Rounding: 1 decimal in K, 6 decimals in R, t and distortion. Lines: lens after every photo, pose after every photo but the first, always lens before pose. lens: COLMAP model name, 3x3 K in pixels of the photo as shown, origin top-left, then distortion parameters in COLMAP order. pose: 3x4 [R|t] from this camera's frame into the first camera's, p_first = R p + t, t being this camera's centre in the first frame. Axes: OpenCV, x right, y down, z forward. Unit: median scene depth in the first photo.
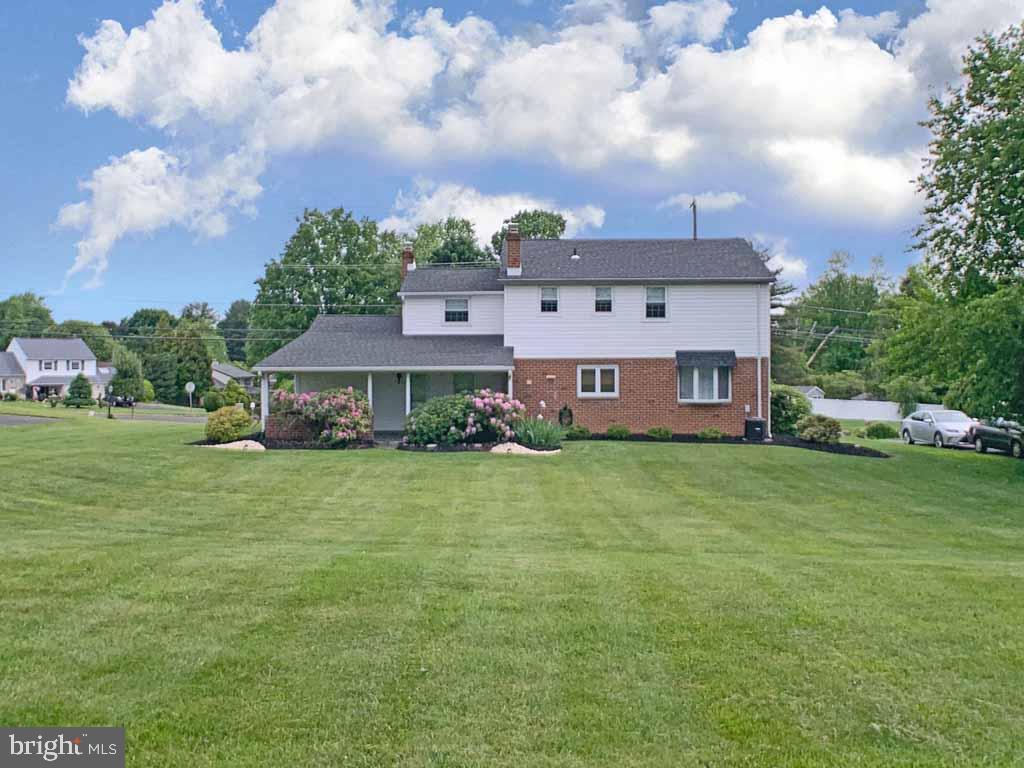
lens RADIAL K [[1373.6, 0, 512.0], [0, 1373.6, 384.0], [0, 0, 1]] dist [-0.019879, -0.011299]
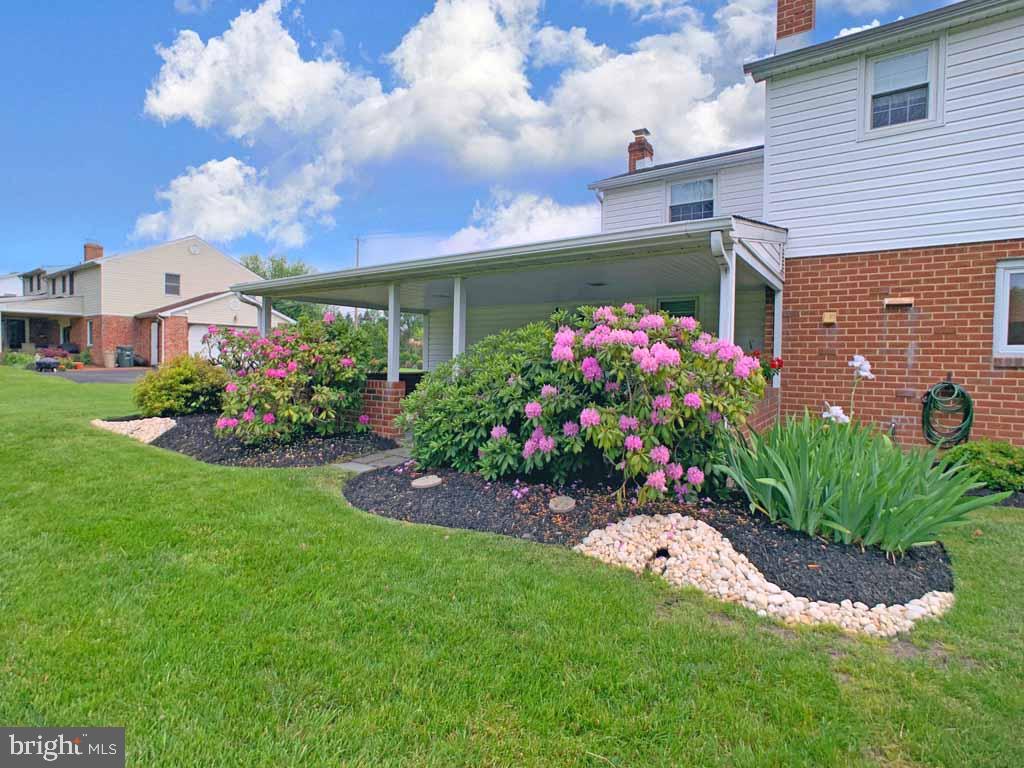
lens RADIAL K [[516.4, 0, 512.0], [0, 516.4, 384.0], [0, 0, 1]] dist [-0.015654, 0.000100]
pose [[0.818869, 0.042363, -0.572415, 0.025177], [-0.036056, 0.999100, 0.022360, 0.019226], [0.572847, 0.002329, 0.819659, 0.916864]]
